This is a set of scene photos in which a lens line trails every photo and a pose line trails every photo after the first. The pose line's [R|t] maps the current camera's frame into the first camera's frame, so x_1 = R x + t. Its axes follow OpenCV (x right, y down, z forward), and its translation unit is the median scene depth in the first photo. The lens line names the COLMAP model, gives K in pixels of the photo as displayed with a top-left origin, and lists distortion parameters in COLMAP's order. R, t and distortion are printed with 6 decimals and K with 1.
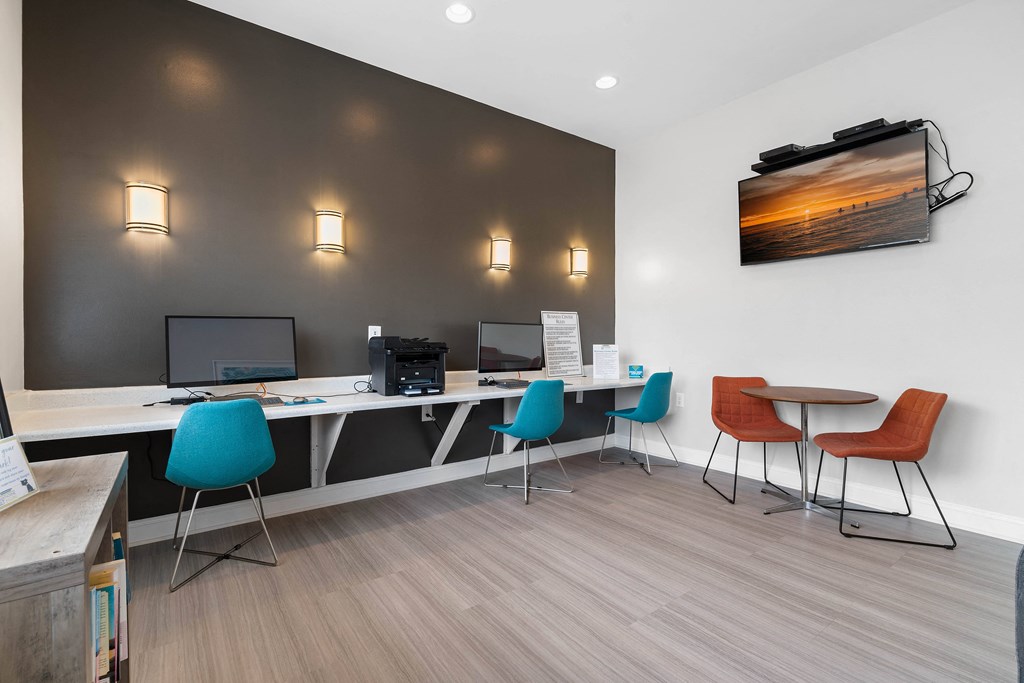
lens RADIAL K [[475.1, 0, 513.0], [0, 475.1, 341.2], [0, 0, 1]] dist [0.001532, 0.000651]
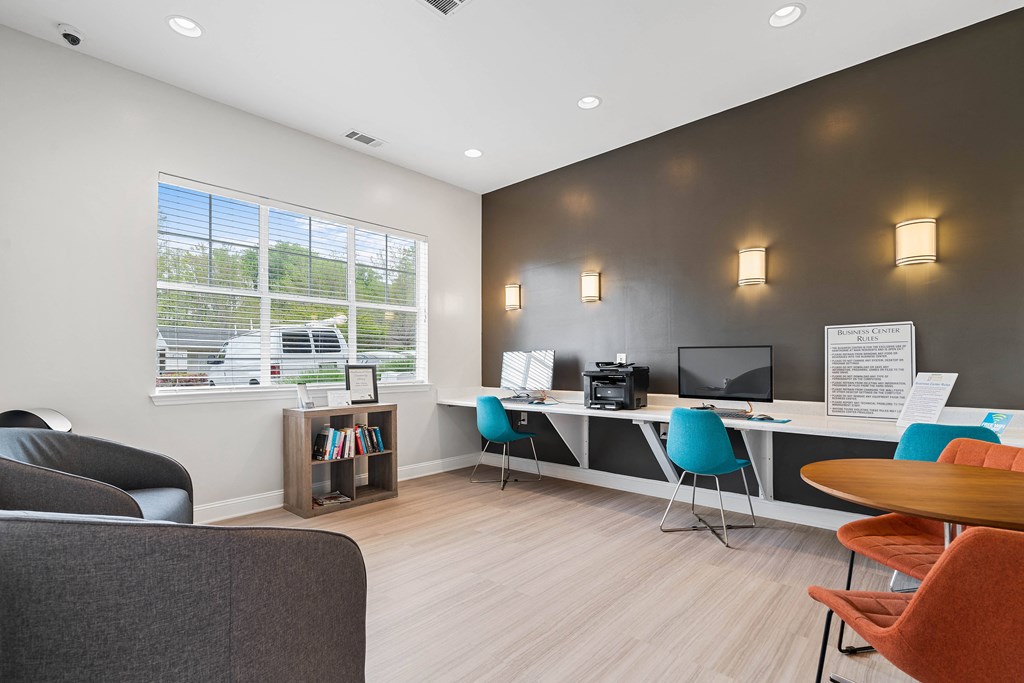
lens RADIAL K [[475.1, 0, 497.4], [0, 475.1, 360.1], [0, 0, 1]] dist [0.001532, 0.000651]
pose [[0.182584, -0.010185, -0.983137, 0.854860], [-0.002546, 0.999938, -0.010832, -0.001235], [0.983187, 0.004481, 0.182547, 0.435576]]
